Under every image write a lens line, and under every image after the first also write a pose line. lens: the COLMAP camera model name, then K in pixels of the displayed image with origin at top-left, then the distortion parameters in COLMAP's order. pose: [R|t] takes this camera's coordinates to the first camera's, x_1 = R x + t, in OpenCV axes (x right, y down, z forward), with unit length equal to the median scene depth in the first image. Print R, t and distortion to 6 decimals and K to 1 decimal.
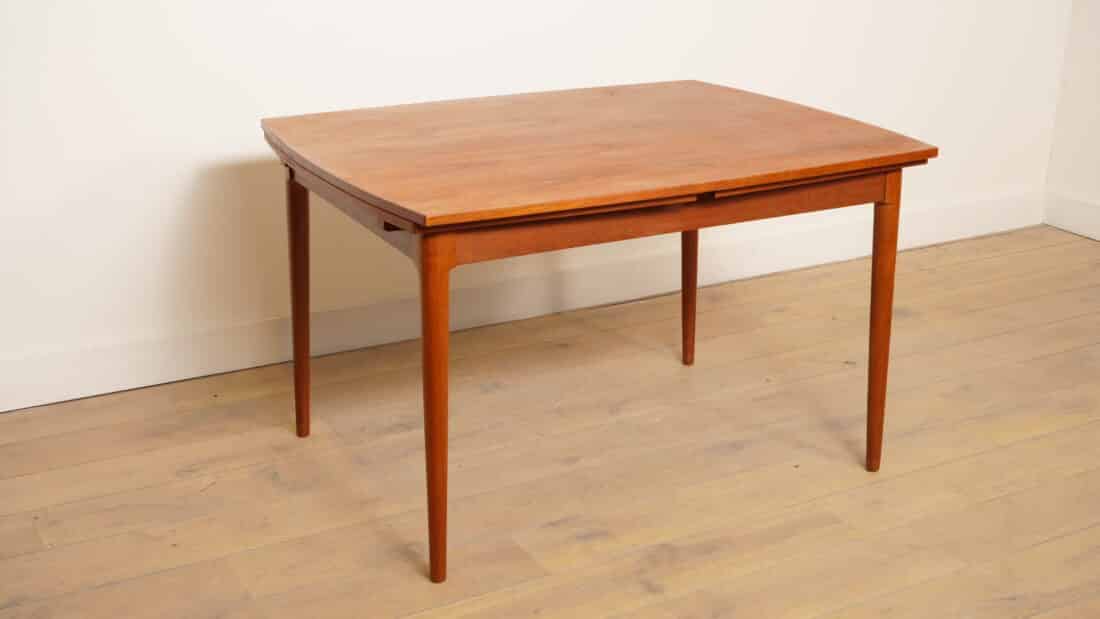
lens RADIAL K [[1454.1, 0, 550.0], [0, 1454.1, 309.5], [0, 0, 1]] dist [0.100521, 0.015196]
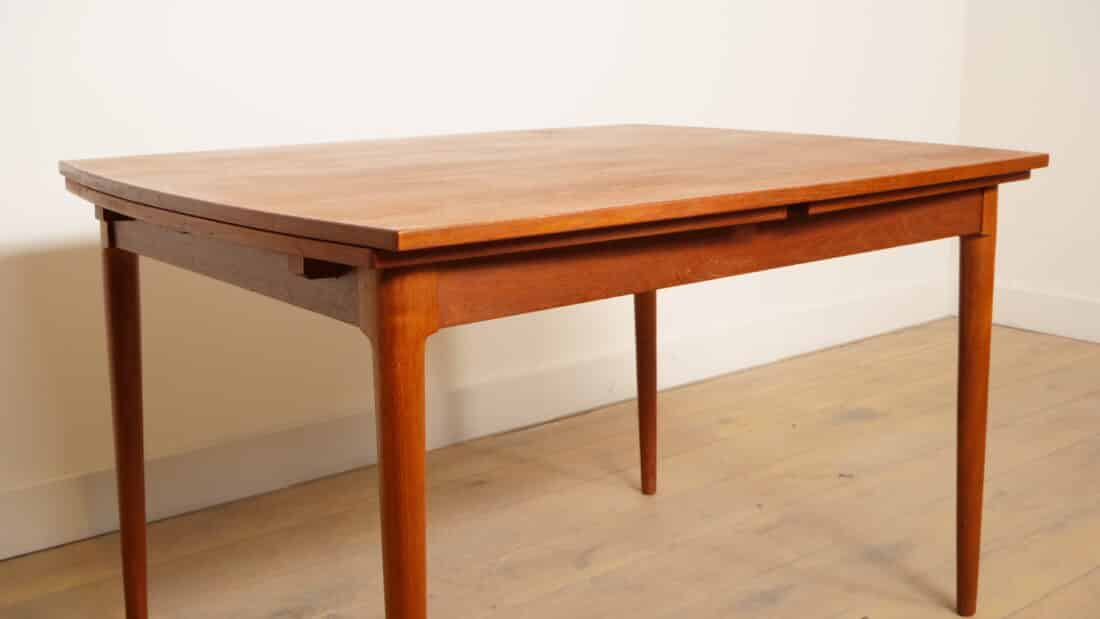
lens RADIAL K [[1304.0, 0, 550.0], [0, 1304.0, 309.5], [0, 0, 1]] dist [0.000404, -0.004498]
pose [[0.980767, -0.053816, 0.187616, -0.096581], [0.076308, 0.990453, -0.114800, 0.019969], [-0.179646, 0.126909, 0.975511, 0.405222]]
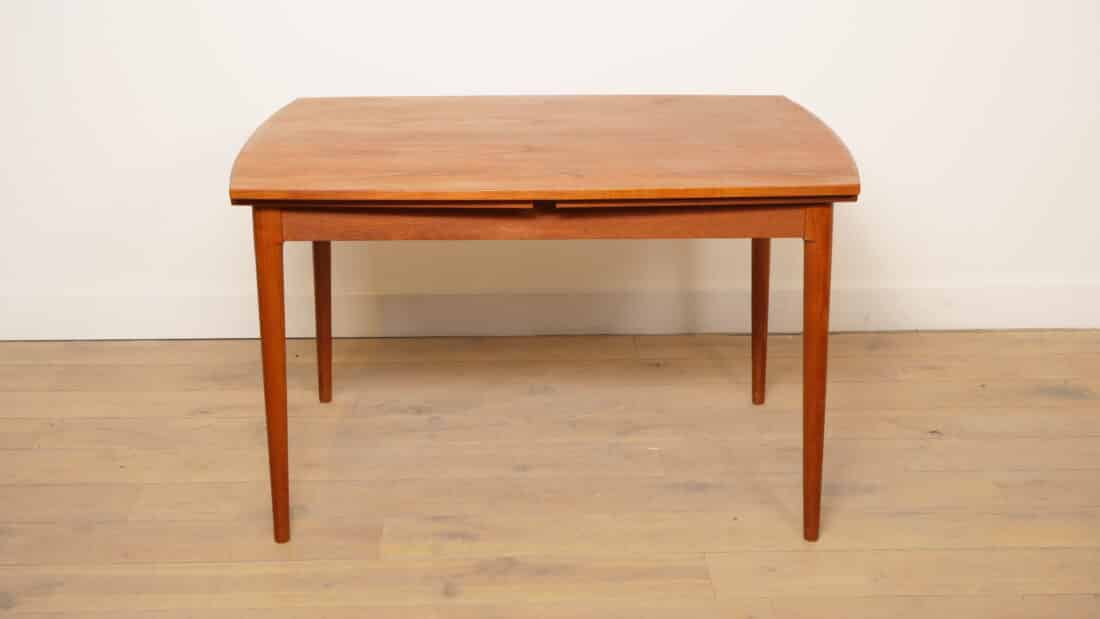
lens RADIAL K [[1631.4, 0, 550.0], [0, 1631.4, 309.5], [0, 0, 1]] dist [0.138051, 0.063278]
pose [[0.870767, 0.134398, -0.472971, 0.553818], [-0.143679, 0.989484, 0.016647, -0.023514], [0.470235, 0.053460, 0.880921, 0.036067]]
